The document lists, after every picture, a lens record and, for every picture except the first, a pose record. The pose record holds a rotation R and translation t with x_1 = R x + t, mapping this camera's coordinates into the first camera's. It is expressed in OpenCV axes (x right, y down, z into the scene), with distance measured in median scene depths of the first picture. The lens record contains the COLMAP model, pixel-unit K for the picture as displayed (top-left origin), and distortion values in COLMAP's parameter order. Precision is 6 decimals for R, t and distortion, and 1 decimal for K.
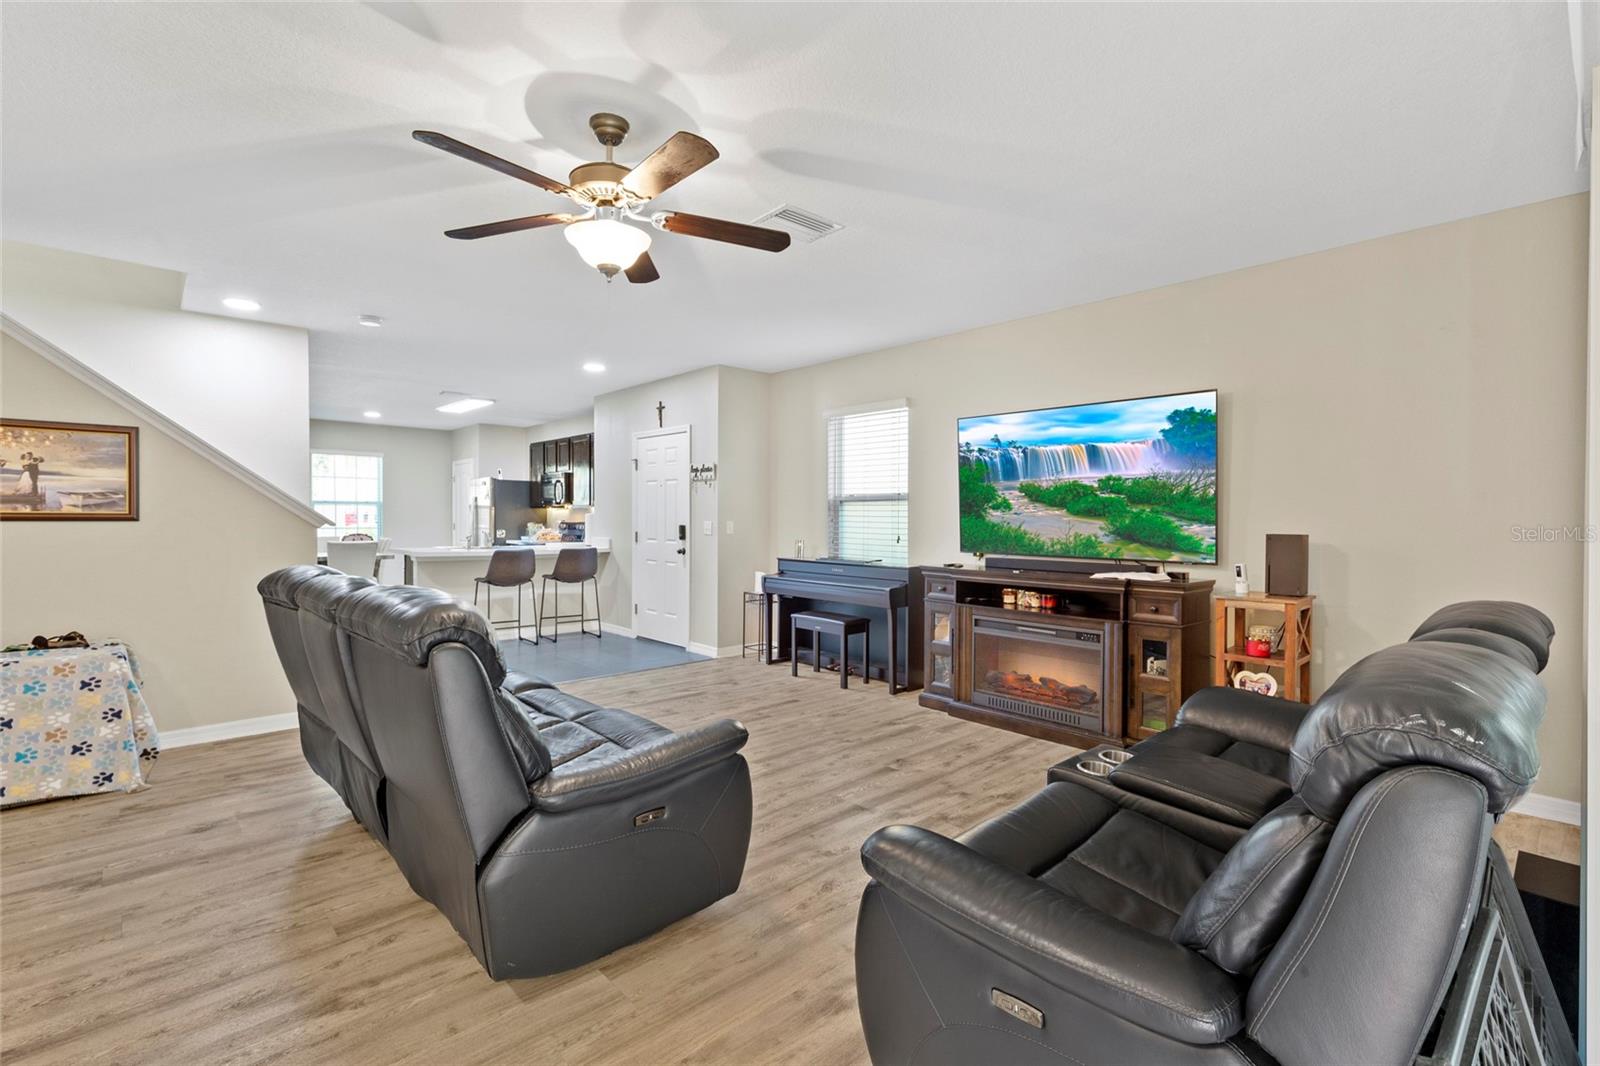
lens RADIAL K [[719.4, 0, 806.9], [0, 719.4, 523.7], [0, 0, 1]] dist [0.001892, 0.000341]
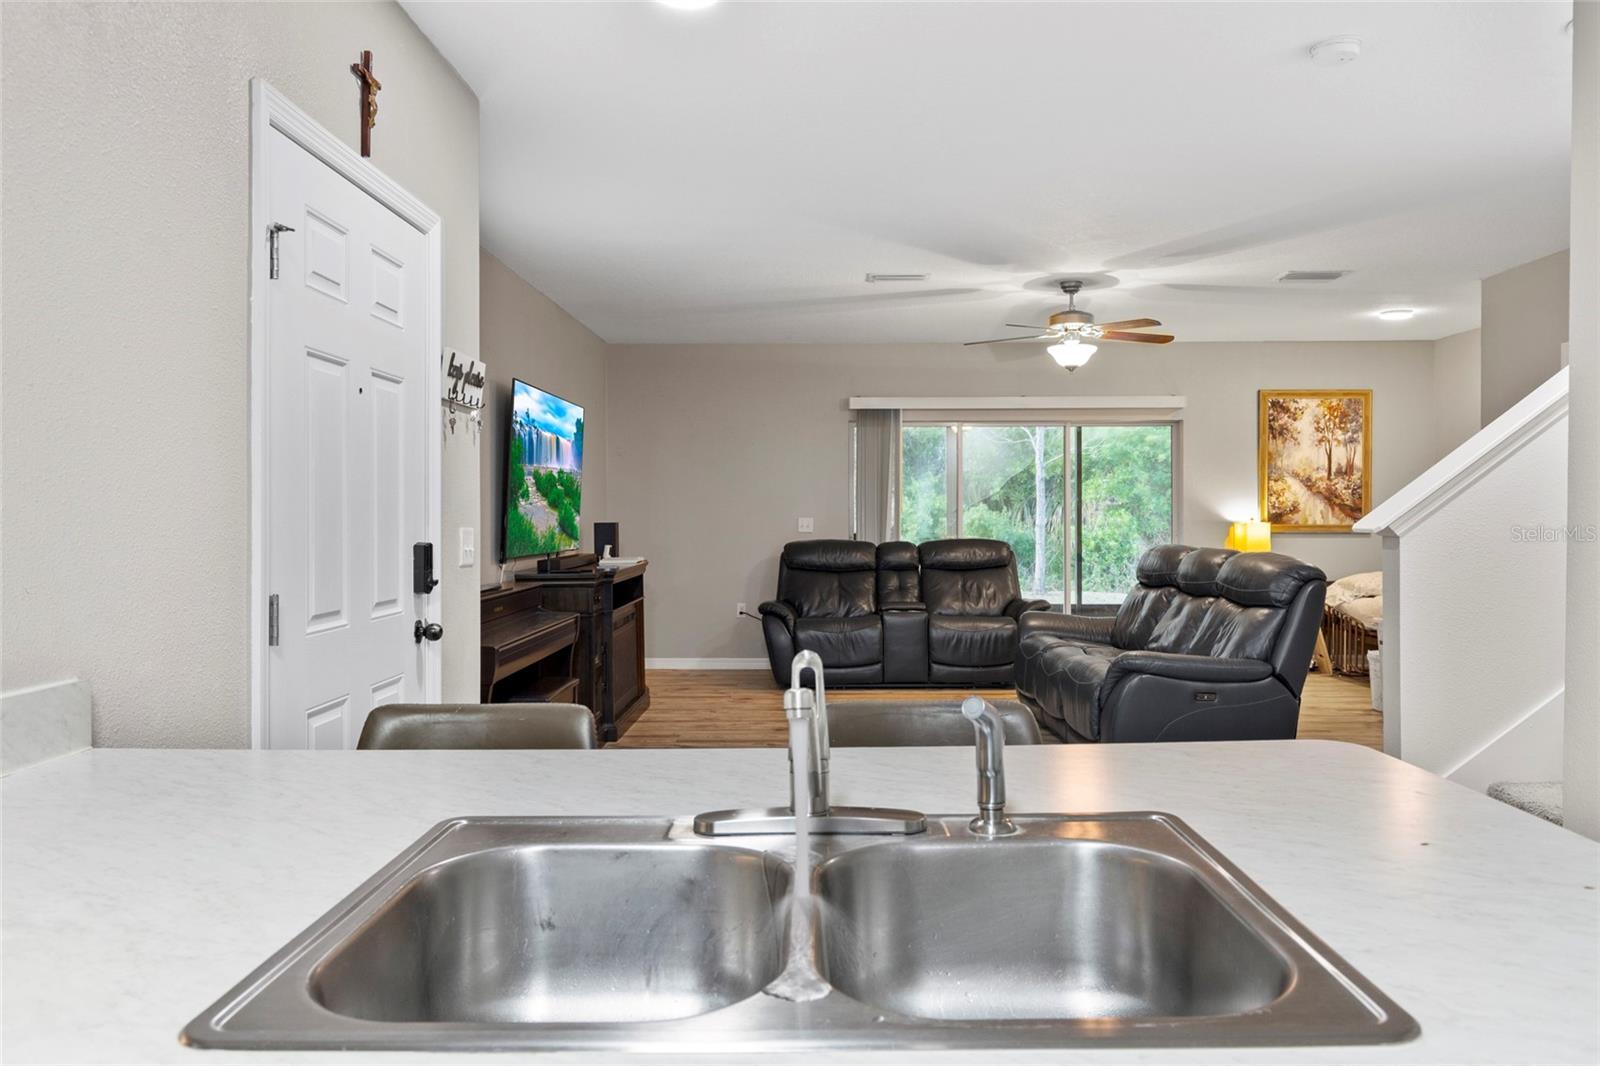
lens RADIAL K [[1107.1, 0, 810.8], [0, 1107.1, 521.3], [0, 0, 1]] dist [-0.009645, -0.000593]
pose [[-0.709005, -0.001448, 0.705202, -0.989110], [0.005681, 0.999954, 0.007766, -0.001633], [-0.705180, 0.009512, -0.708964, 1.927667]]
